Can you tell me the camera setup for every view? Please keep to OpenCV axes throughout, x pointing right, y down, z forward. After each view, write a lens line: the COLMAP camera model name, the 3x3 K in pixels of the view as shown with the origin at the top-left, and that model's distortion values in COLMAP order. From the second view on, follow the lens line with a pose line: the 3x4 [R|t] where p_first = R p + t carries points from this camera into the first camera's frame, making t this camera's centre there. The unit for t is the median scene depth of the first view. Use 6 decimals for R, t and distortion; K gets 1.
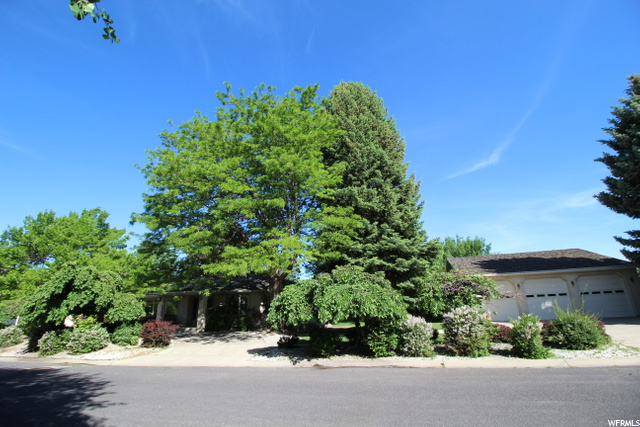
lens RADIAL K [[284.3, 0, 321.3], [0, 284.3, 210.1], [0, 0, 1]] dist [-0.030538, -0.001210]
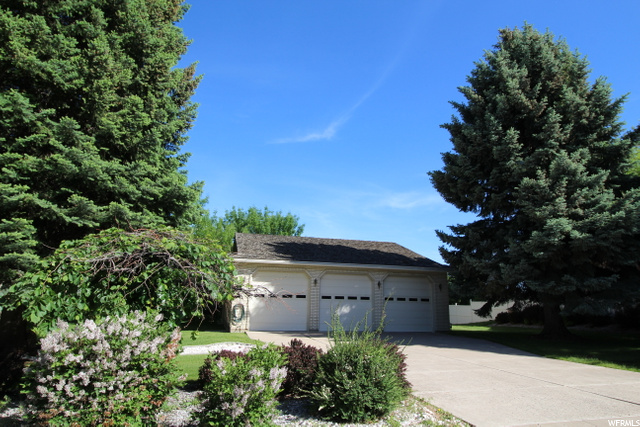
lens RADIAL K [[407.5, 0, 320.0], [0, 407.5, 213.5], [0, 0, 1]] dist [0.002493, 0.000079]
pose [[0.836292, 0.158531, 0.524865, 0.209826], [-0.219637, 0.973986, 0.055773, 0.064325], [-0.502369, -0.161922, 0.849356, 0.220010]]
